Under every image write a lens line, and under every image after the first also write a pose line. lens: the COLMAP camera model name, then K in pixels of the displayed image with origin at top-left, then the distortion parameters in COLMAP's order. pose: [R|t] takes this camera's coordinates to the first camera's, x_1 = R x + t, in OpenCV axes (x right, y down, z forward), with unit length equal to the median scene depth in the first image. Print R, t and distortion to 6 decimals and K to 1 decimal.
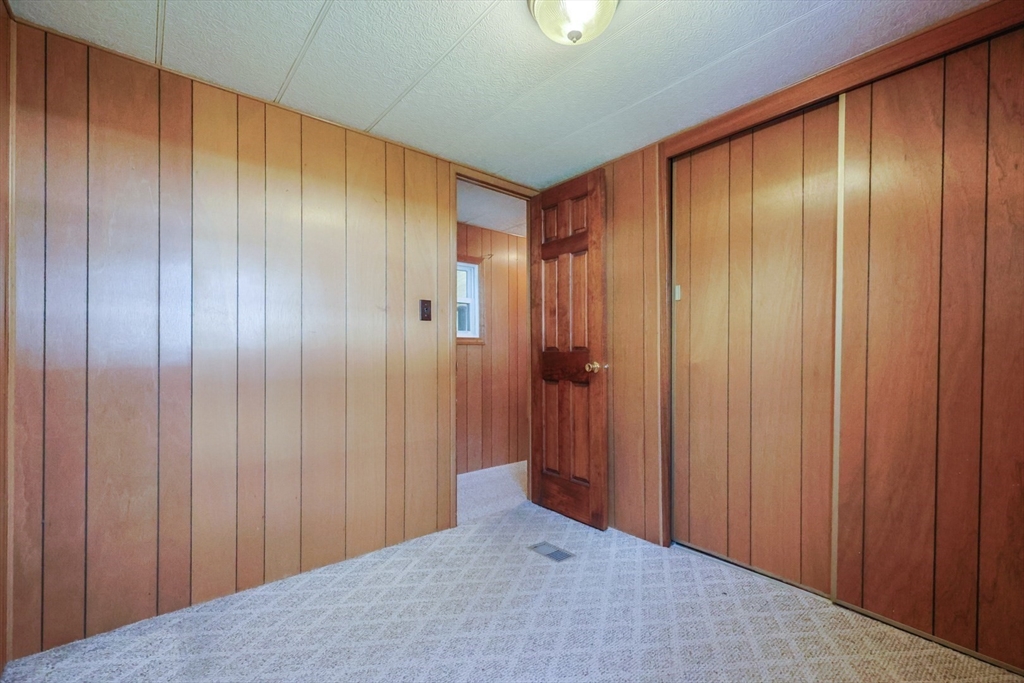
lens RADIAL K [[422.7, 0, 513.6], [0, 422.7, 347.9], [0, 0, 1]] dist [-0.002006, 0.000607]
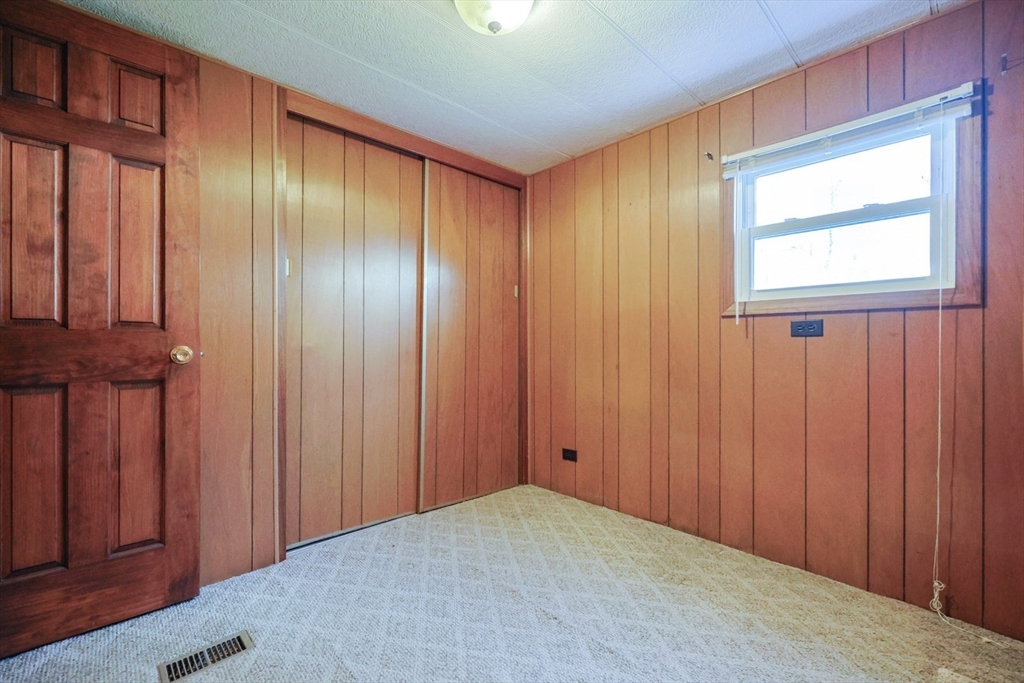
lens RADIAL K [[417.7, 0, 512.0], [0, 417.7, 341.5], [0, 0, 1]] dist [0.001153, 0.000451]
pose [[-0.019345, 0.010796, 0.999755, -0.477183], [-0.010244, 0.999887, -0.010995, 0.028862], [-0.999760, -0.010454, -0.019233, 0.527372]]
